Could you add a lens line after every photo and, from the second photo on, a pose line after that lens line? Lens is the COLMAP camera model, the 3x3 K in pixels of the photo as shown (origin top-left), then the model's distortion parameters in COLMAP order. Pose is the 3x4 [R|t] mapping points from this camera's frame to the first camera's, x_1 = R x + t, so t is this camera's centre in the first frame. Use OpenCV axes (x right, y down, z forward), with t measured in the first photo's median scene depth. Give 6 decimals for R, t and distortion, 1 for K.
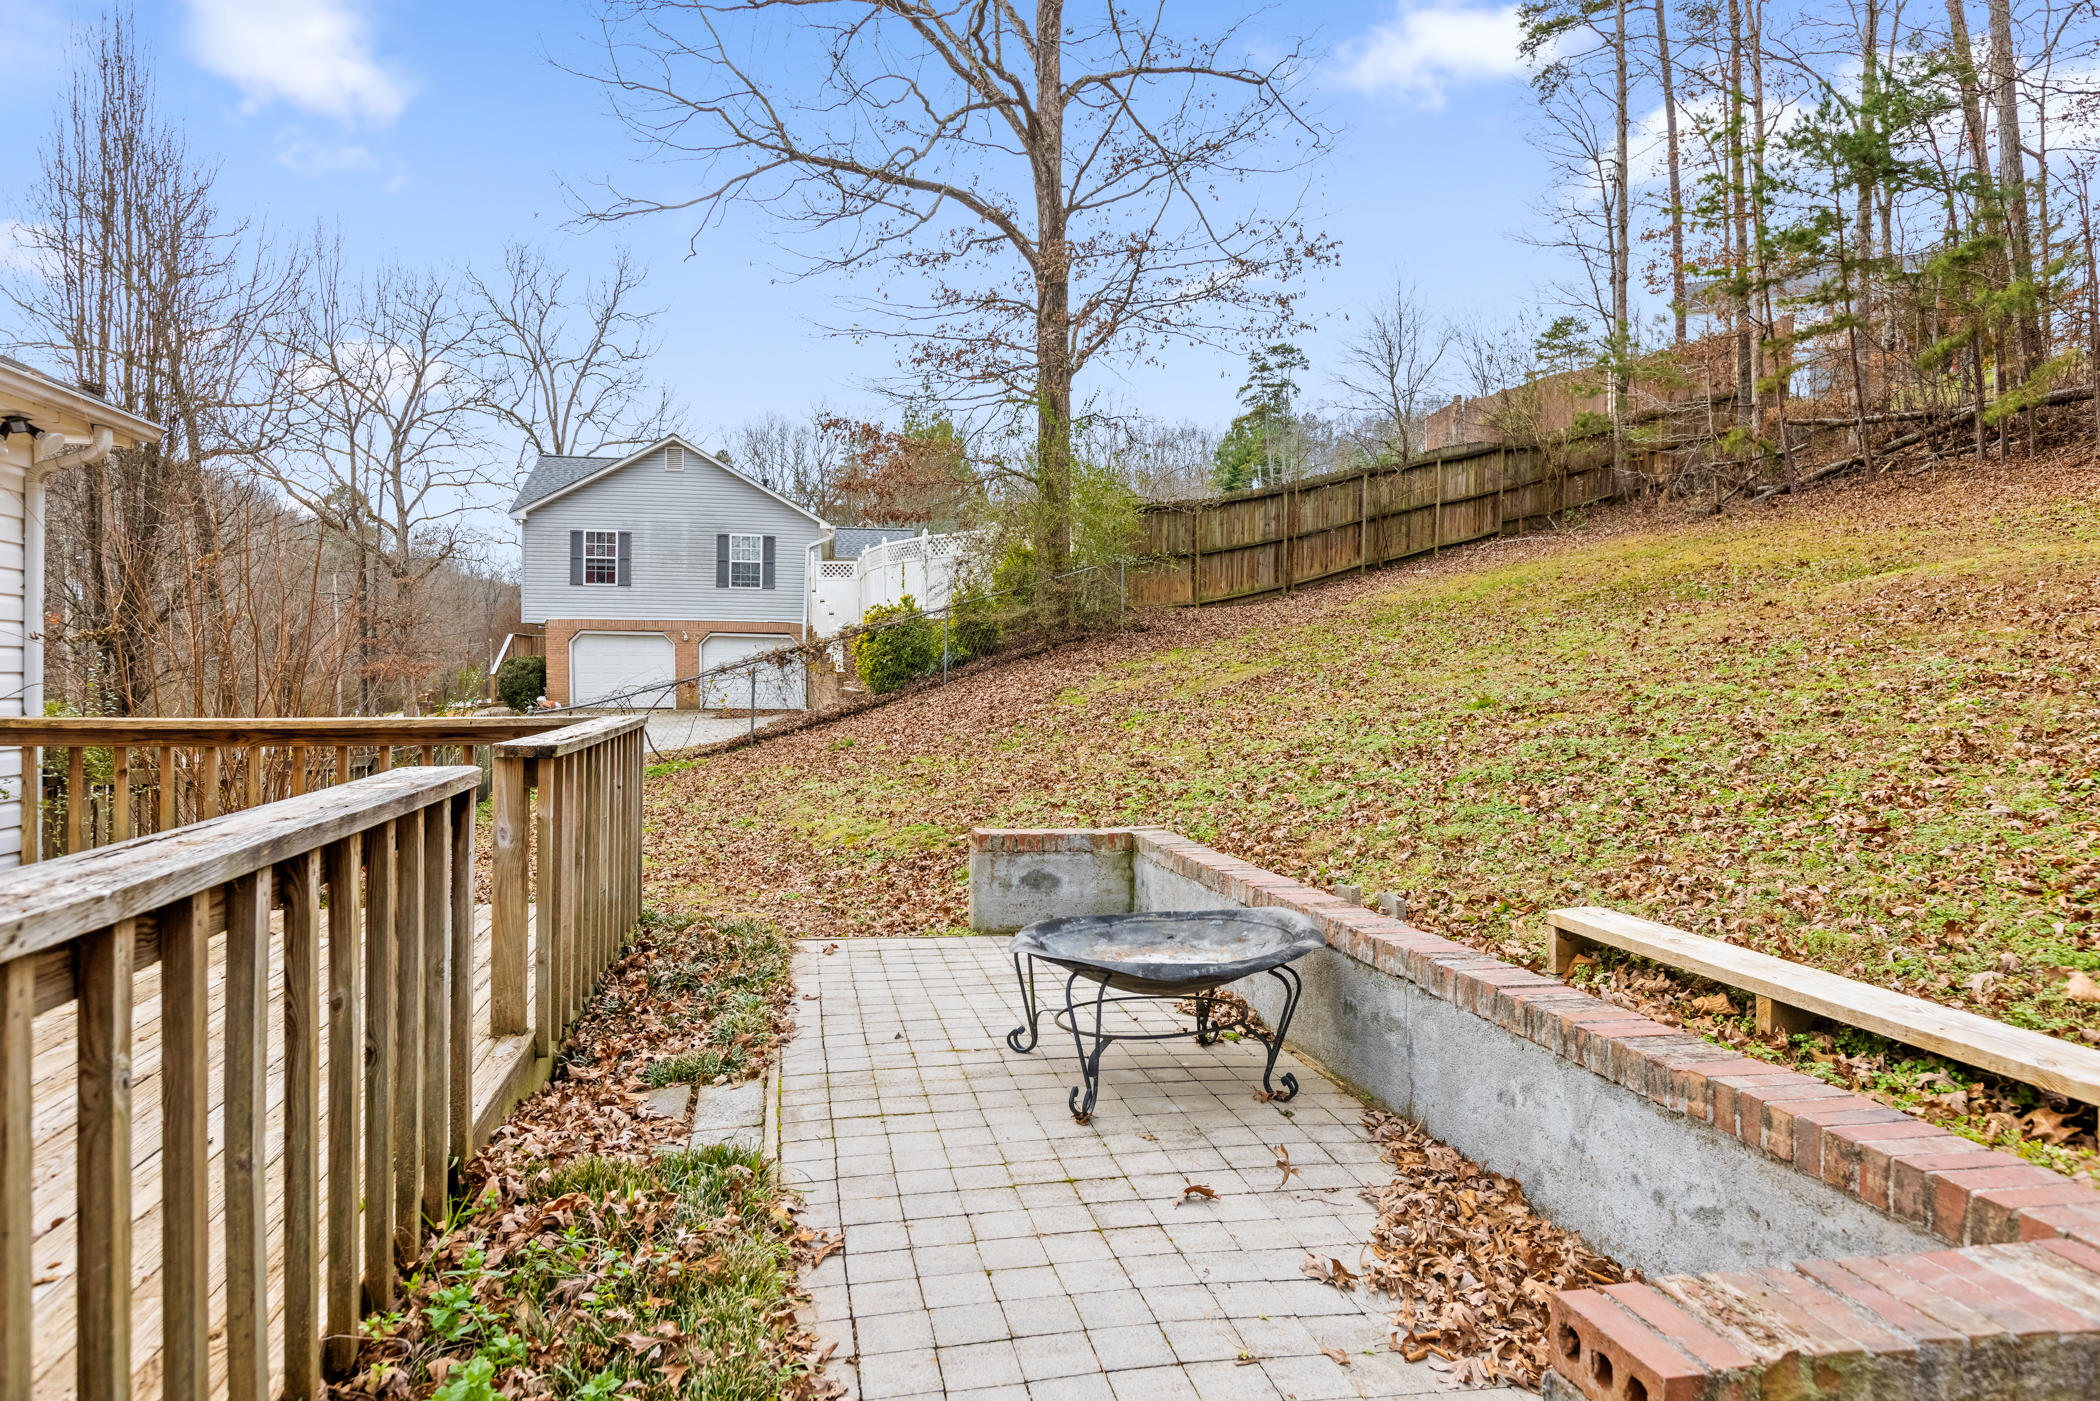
lens RADIAL K [[1273.6, 0, 1050.4], [0, 1273.6, 687.1], [0, 0, 1]] dist [-0.009365, -0.002436]
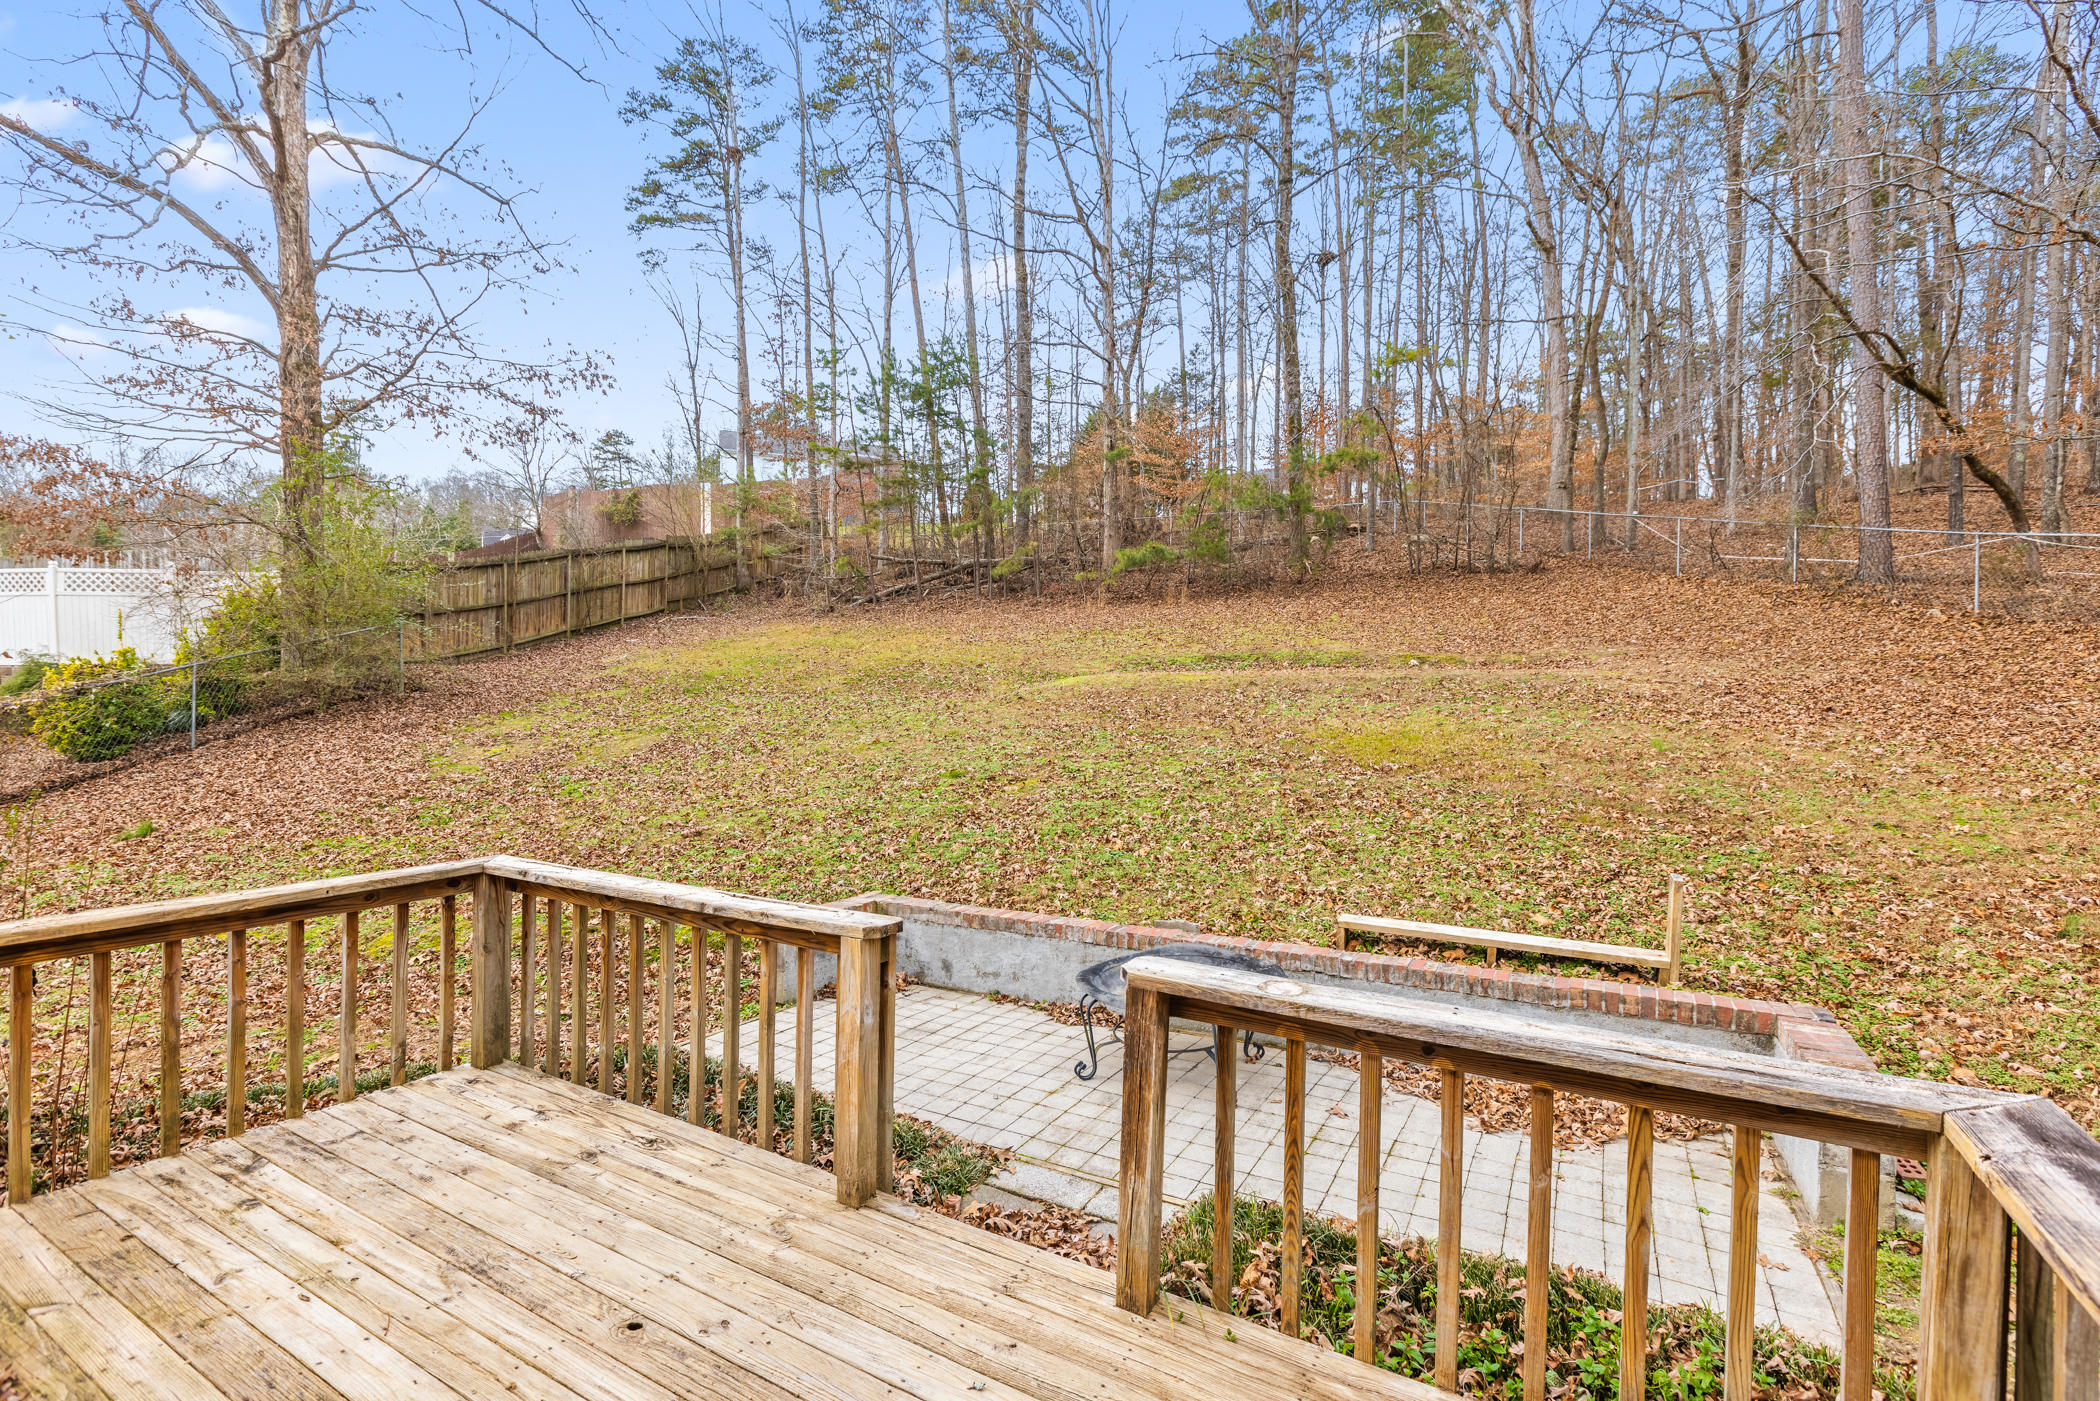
lens RADIAL K [[958.8, 0, 1049.3], [0, 958.8, 710.1], [0, 0, 1]] dist [0.026962, 0.000577]
pose [[0.665298, -0.004483, 0.746564, -0.147319], [0.004649, 0.999987, 0.001863, -0.021567], [-0.746563, 0.002231, 0.665311, 0.055922]]
